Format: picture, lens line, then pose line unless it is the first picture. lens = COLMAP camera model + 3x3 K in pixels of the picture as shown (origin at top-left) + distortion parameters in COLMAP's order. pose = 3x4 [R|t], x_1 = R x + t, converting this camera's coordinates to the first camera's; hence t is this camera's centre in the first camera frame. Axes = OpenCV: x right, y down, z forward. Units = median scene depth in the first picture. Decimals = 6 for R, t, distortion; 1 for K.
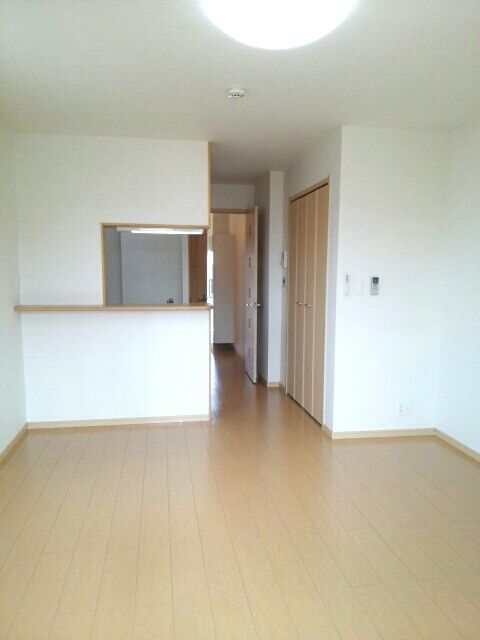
lens RADIAL K [[490.2, 0, 240.8], [0, 490.2, 319.7], [0, 0, 1]] dist [0.009322, 0.001209]
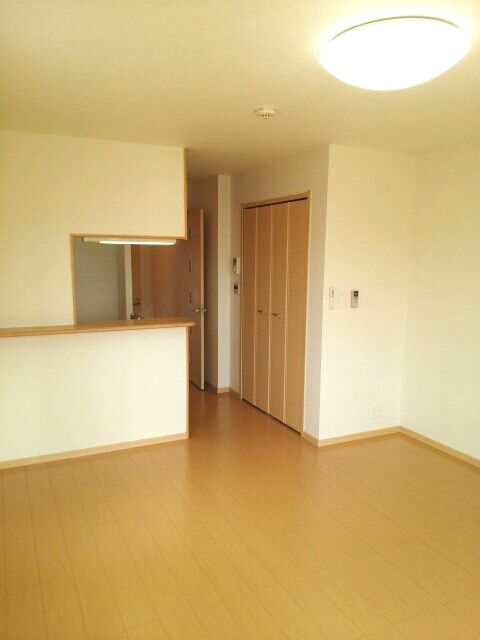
lens RADIAL K [[490.2, 0, 239.8], [0, 490.2, 320.8], [0, 0, 1]] dist [0.009322, 0.001209]
pose [[0.960774, -0.037728, 0.274755, -0.236429], [0.028095, 0.998848, 0.038912, -0.065000], [-0.275906, -0.029666, 0.960727, 0.053023]]
